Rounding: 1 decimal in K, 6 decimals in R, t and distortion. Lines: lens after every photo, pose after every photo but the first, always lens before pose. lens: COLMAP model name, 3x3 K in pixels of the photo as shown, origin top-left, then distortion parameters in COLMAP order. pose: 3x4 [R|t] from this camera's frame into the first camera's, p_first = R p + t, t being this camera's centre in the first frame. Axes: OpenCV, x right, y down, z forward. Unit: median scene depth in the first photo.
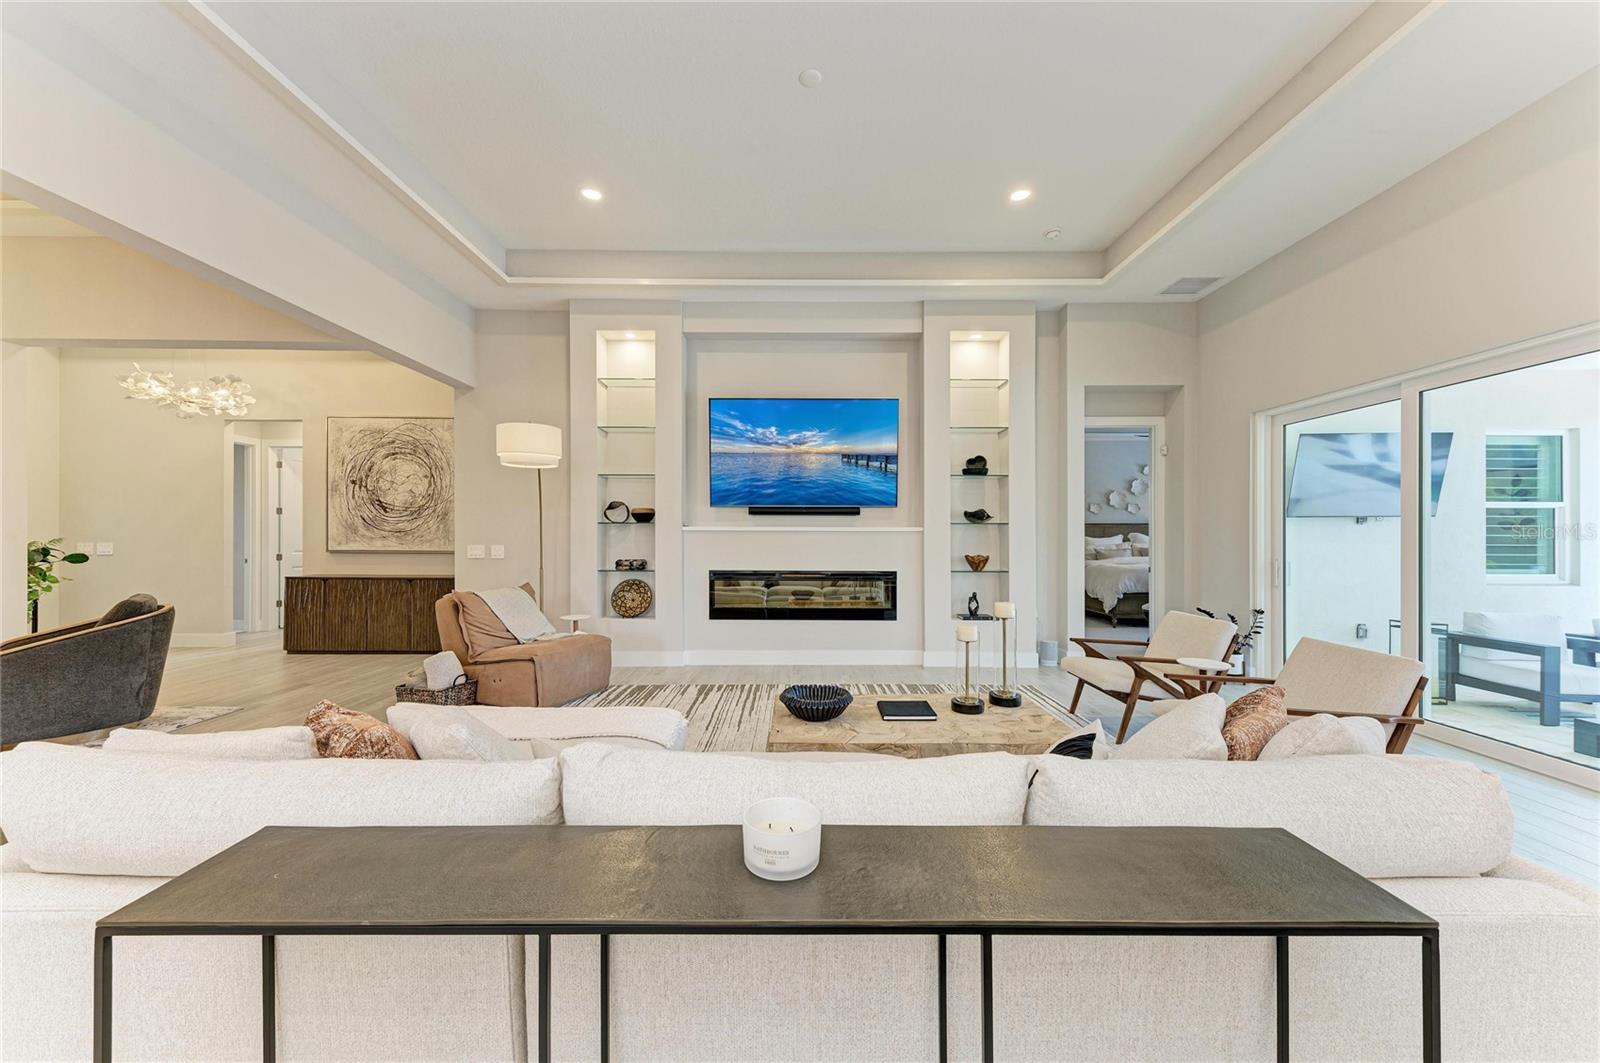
lens RADIAL K [[577.9, 0, 803.7], [0, 577.9, 536.0], [0, 0, 1]] dist [0.000909, -0.000013]
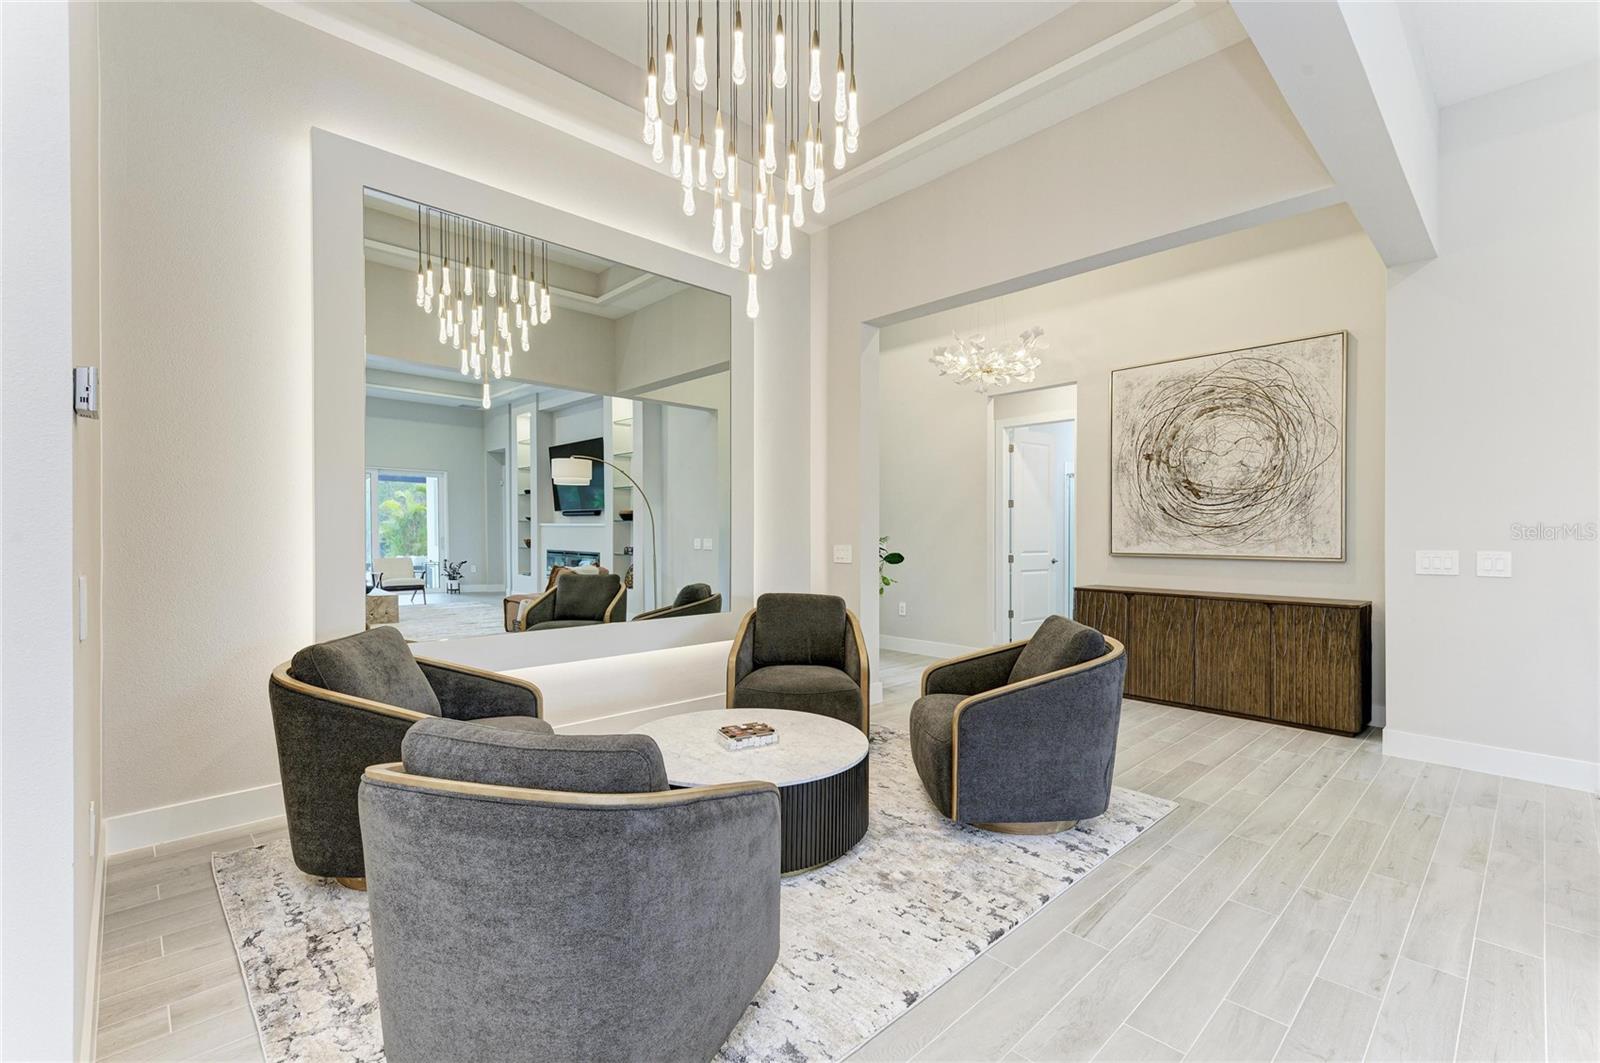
lens RADIAL K [[703.9, 0, 802.7], [0, 703.9, 535.1], [0, 0, 1]] dist [0.001089, 0.000070]
pose [[0.674134, -0.001279, -0.738608, -0.429315], [0.003268, 0.999994, 0.001251, -0.000598], [0.738602, -0.003257, 0.674134, 0.110167]]
